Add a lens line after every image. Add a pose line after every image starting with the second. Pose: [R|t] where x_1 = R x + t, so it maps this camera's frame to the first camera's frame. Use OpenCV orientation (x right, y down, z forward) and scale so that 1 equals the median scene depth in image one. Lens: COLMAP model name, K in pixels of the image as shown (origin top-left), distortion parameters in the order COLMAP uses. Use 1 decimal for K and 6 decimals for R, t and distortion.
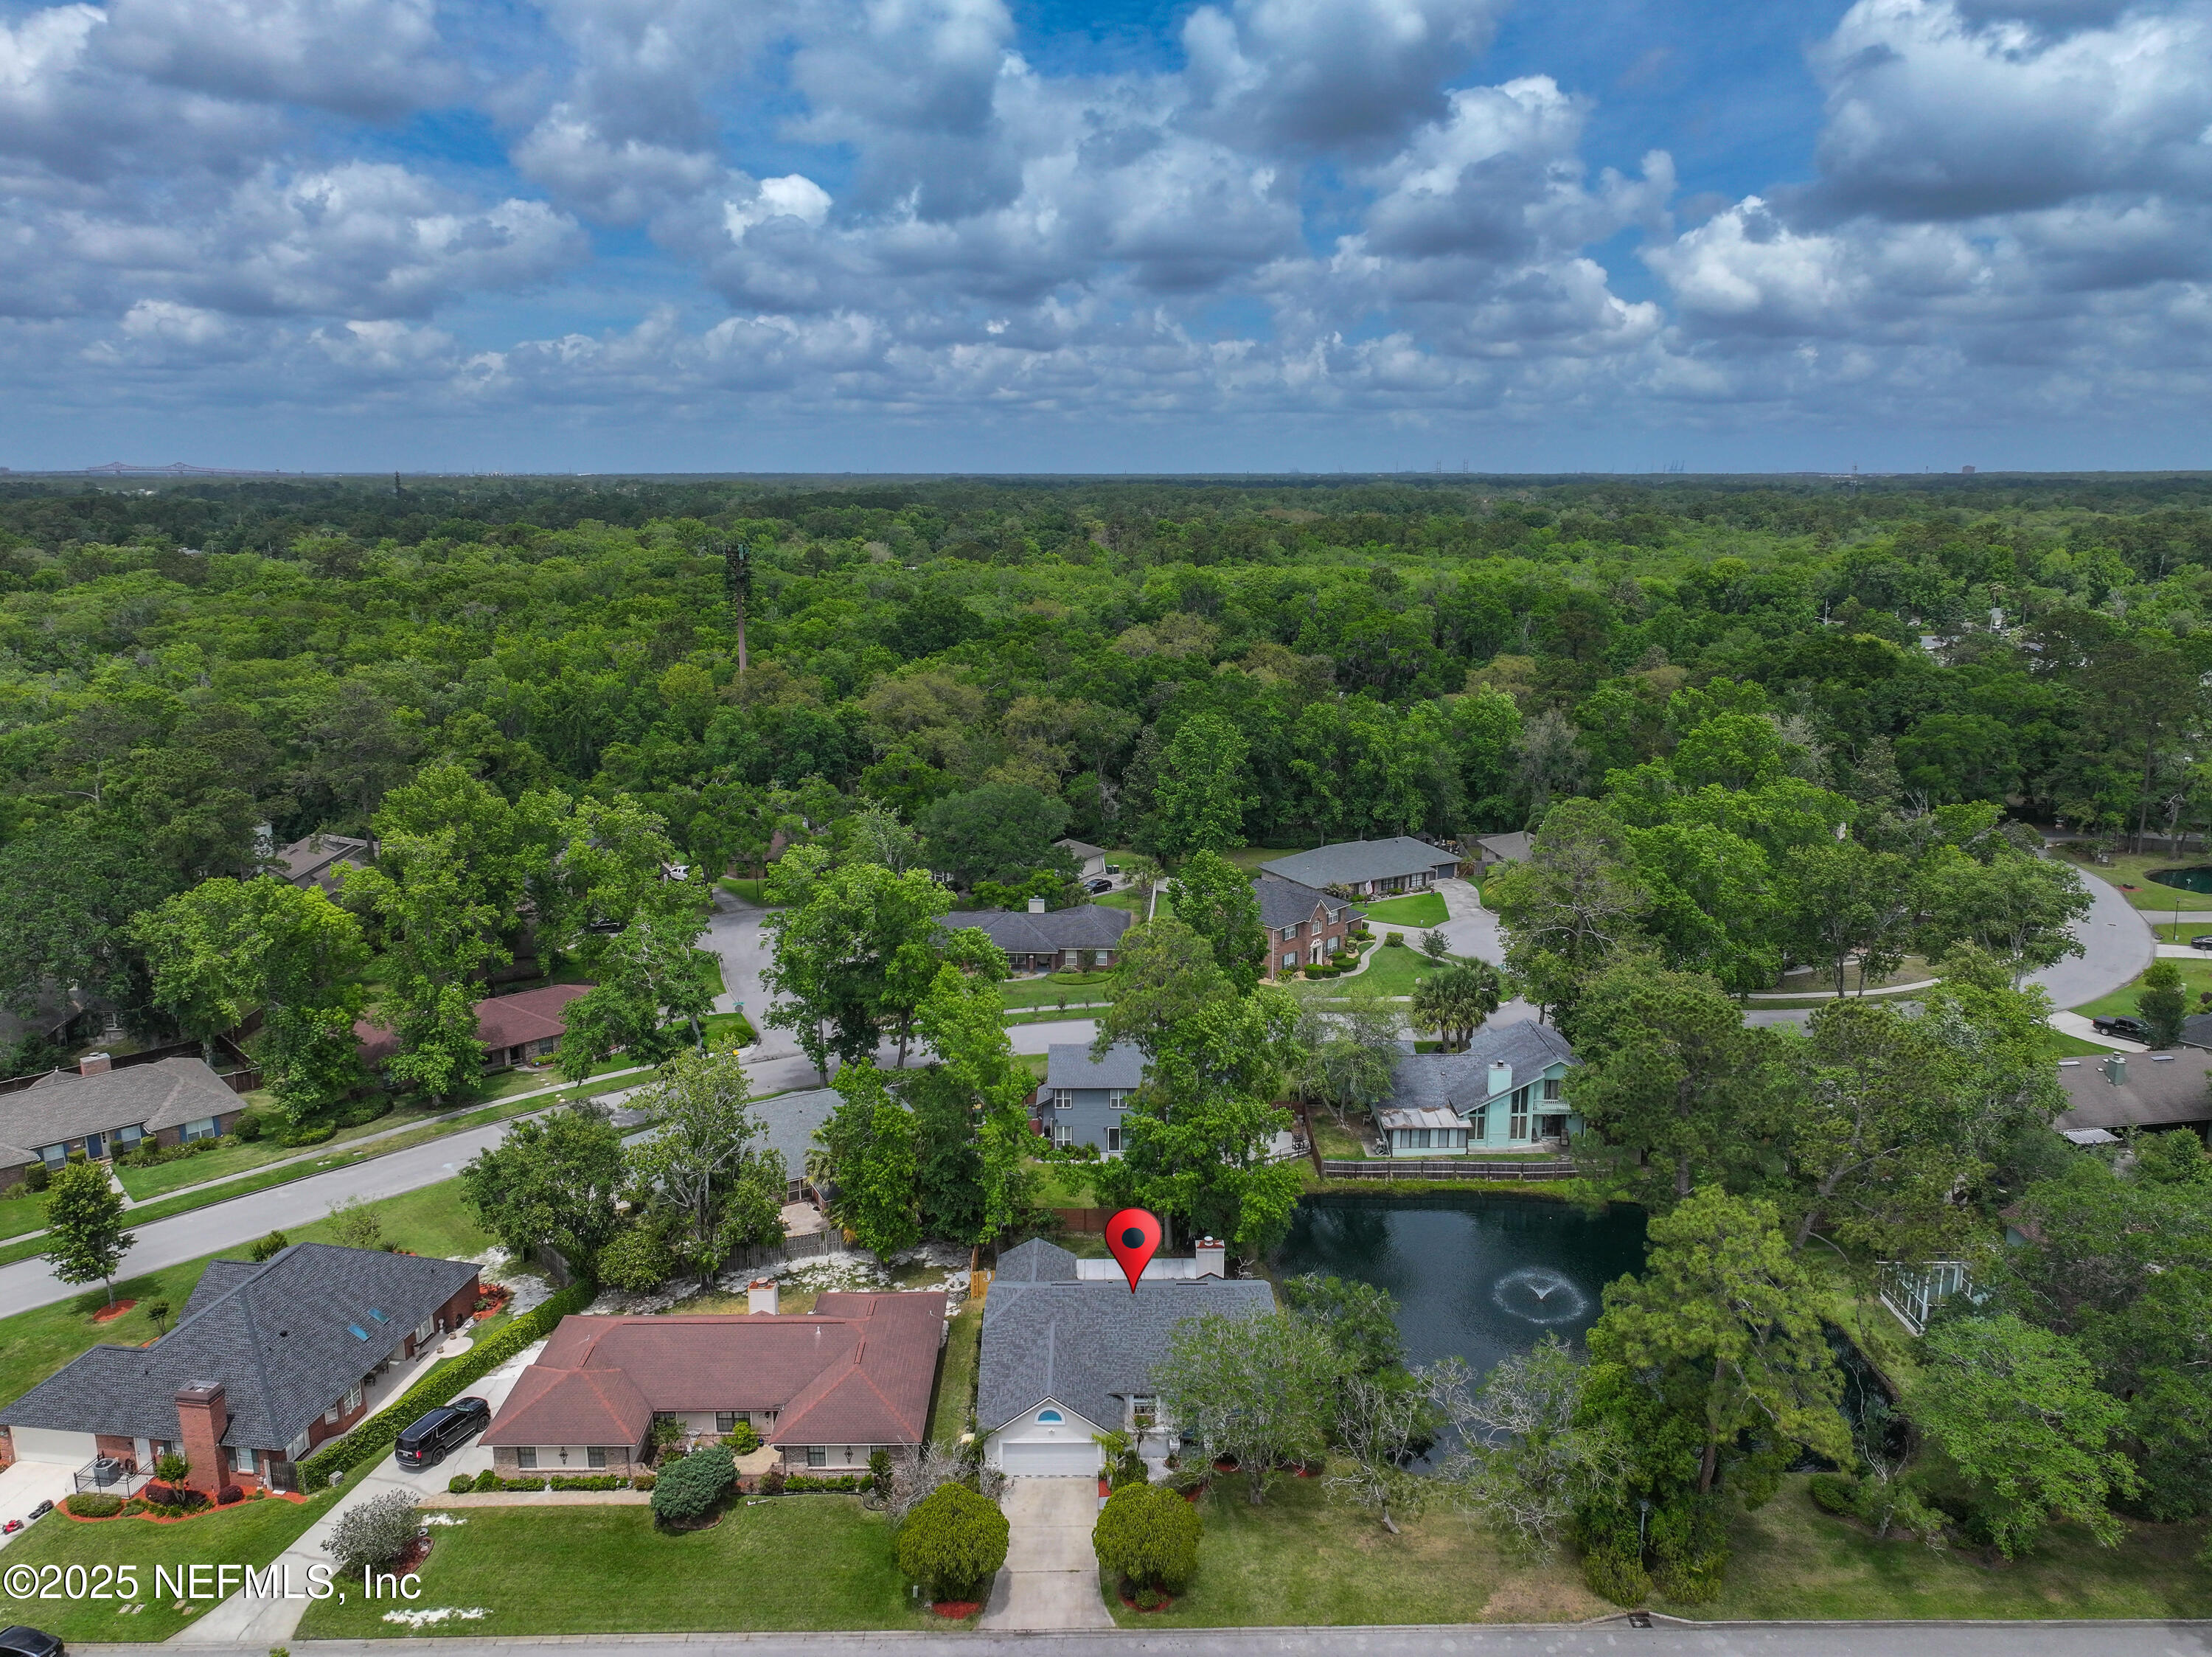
lens RADIAL K [[1567.2, 0, 1103.5], [0, 1567.2, 862.5], [0, 0, 1]] dist [-0.002432, 0.010985]
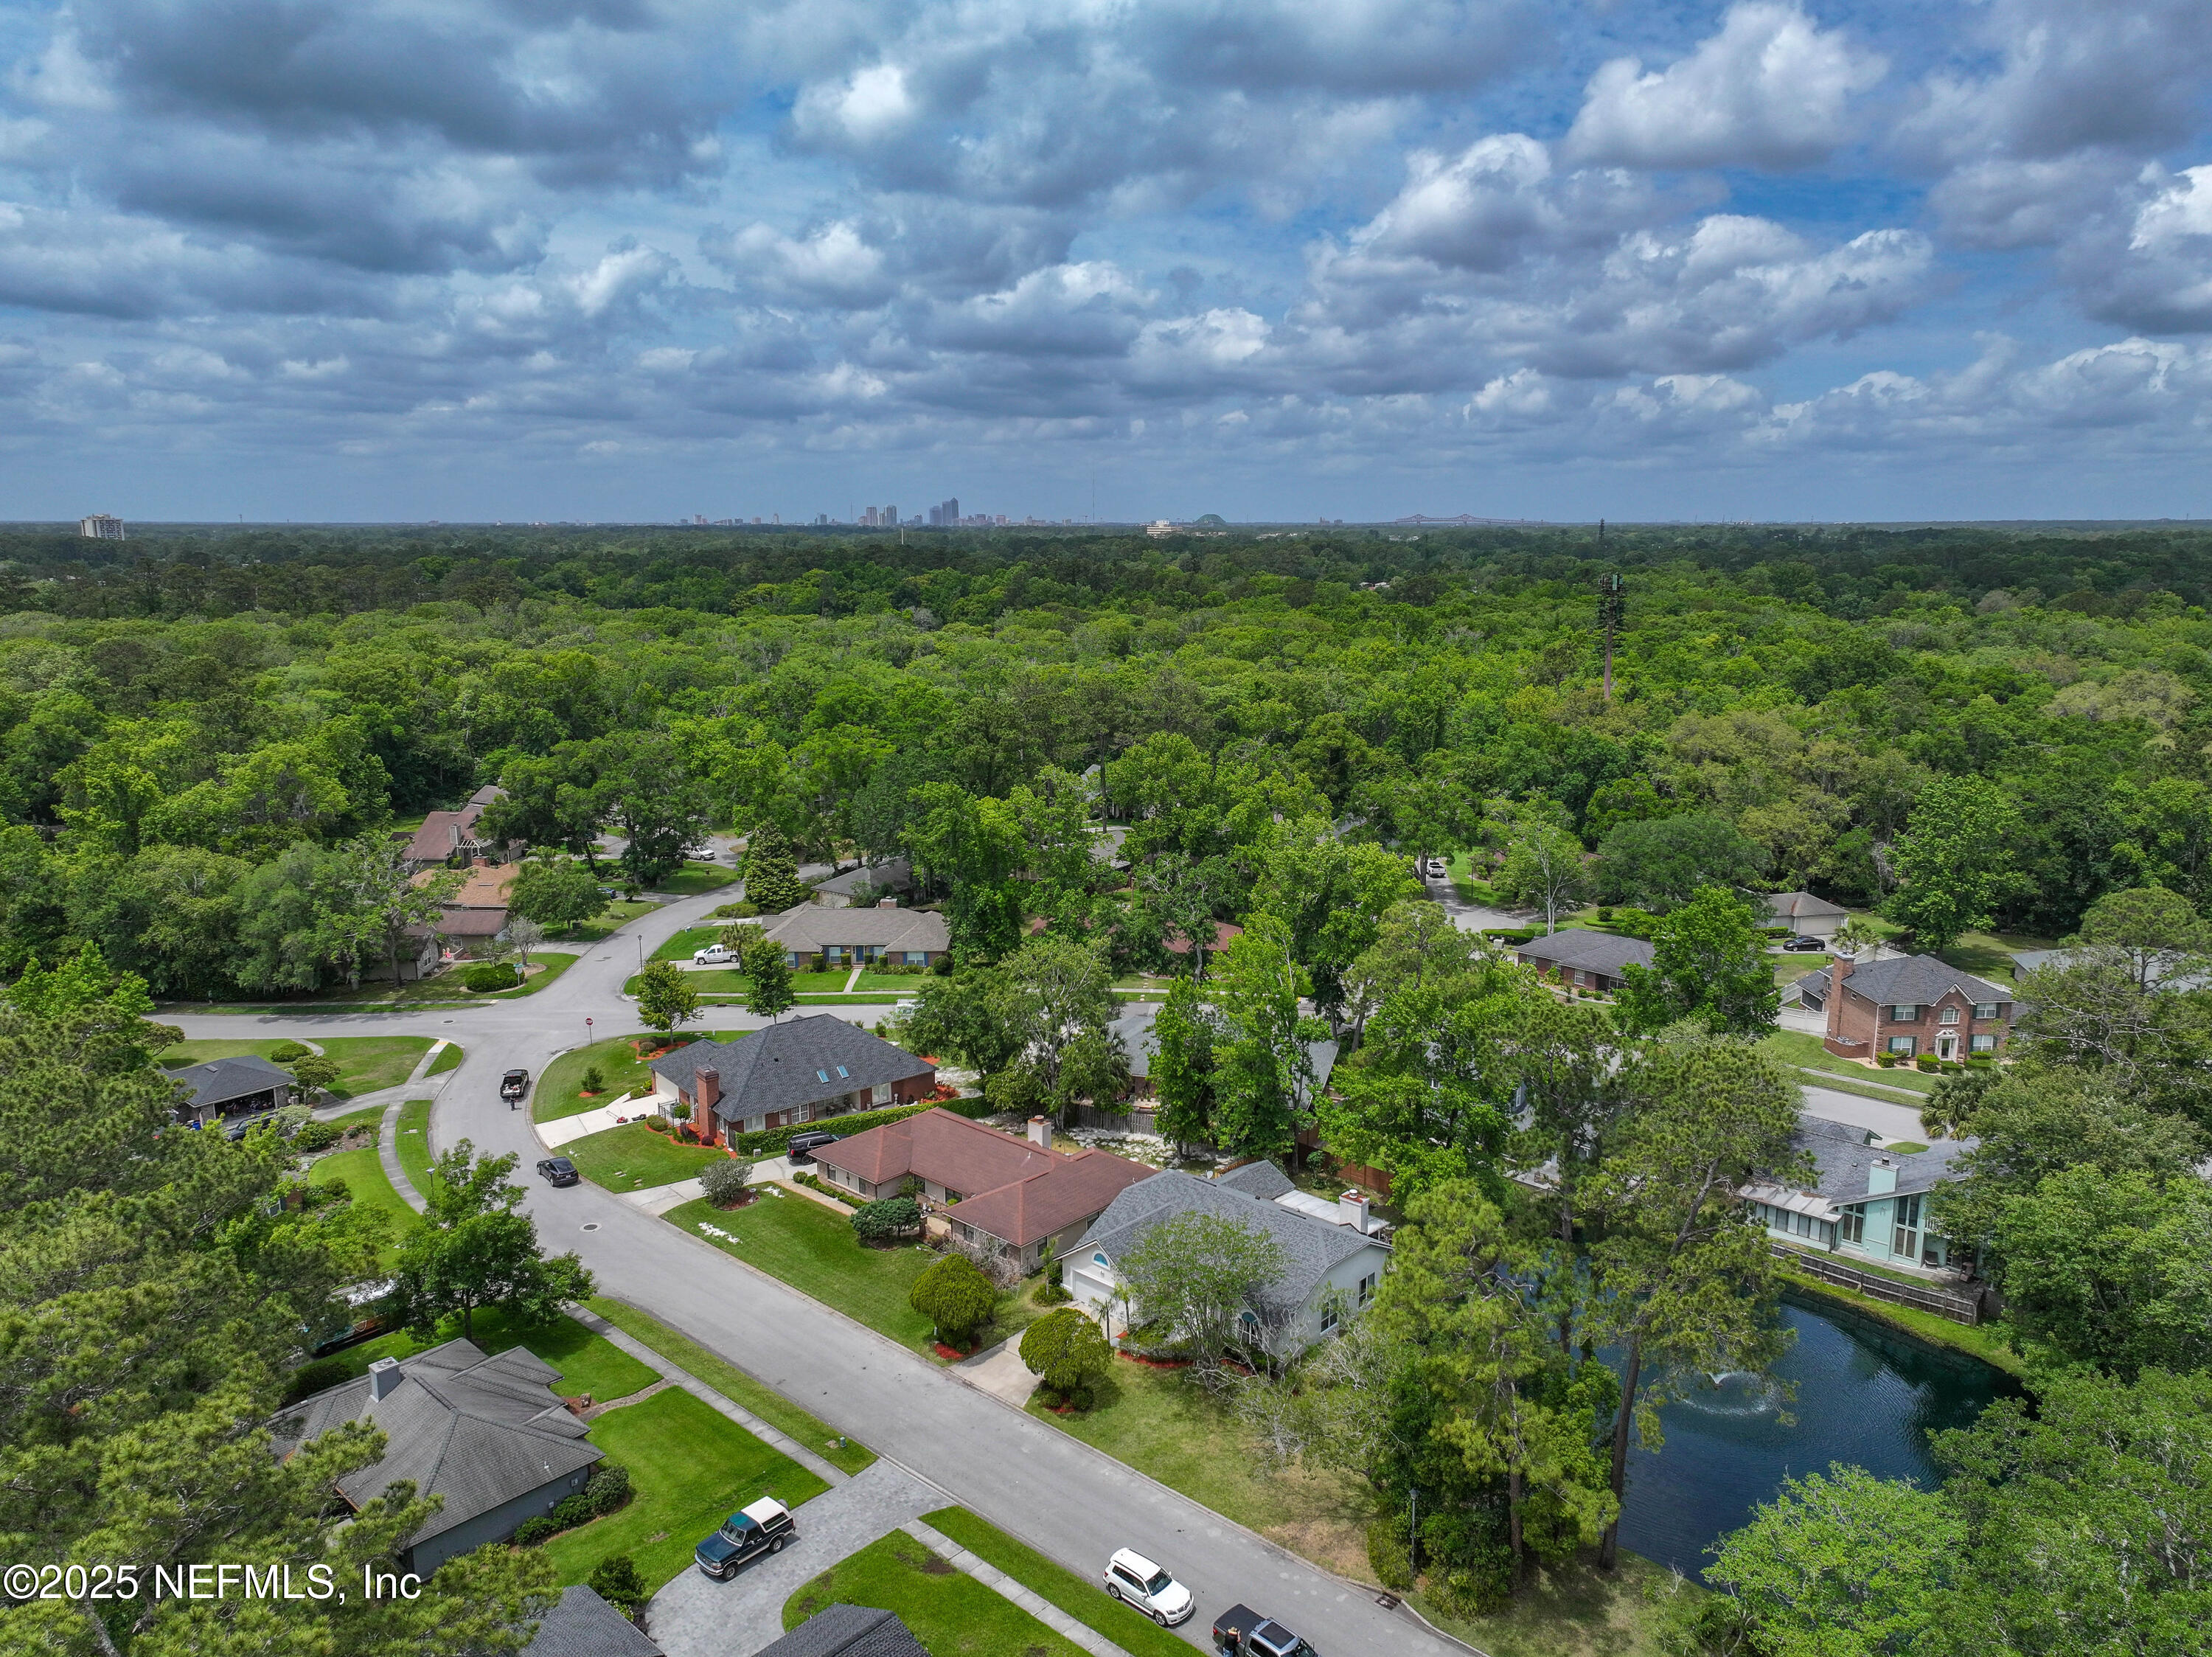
lens RADIAL K [[1567.2, 0, 1103.5], [0, 1567.2, 862.5], [0, 0, 1]] dist [-0.002432, 0.010985]
pose [[0.727145, 0.145719, -0.670840, 0.493317], [-0.166874, 0.985420, 0.033171, 0.009768], [0.665893, 0.087826, 0.740860, 0.059011]]
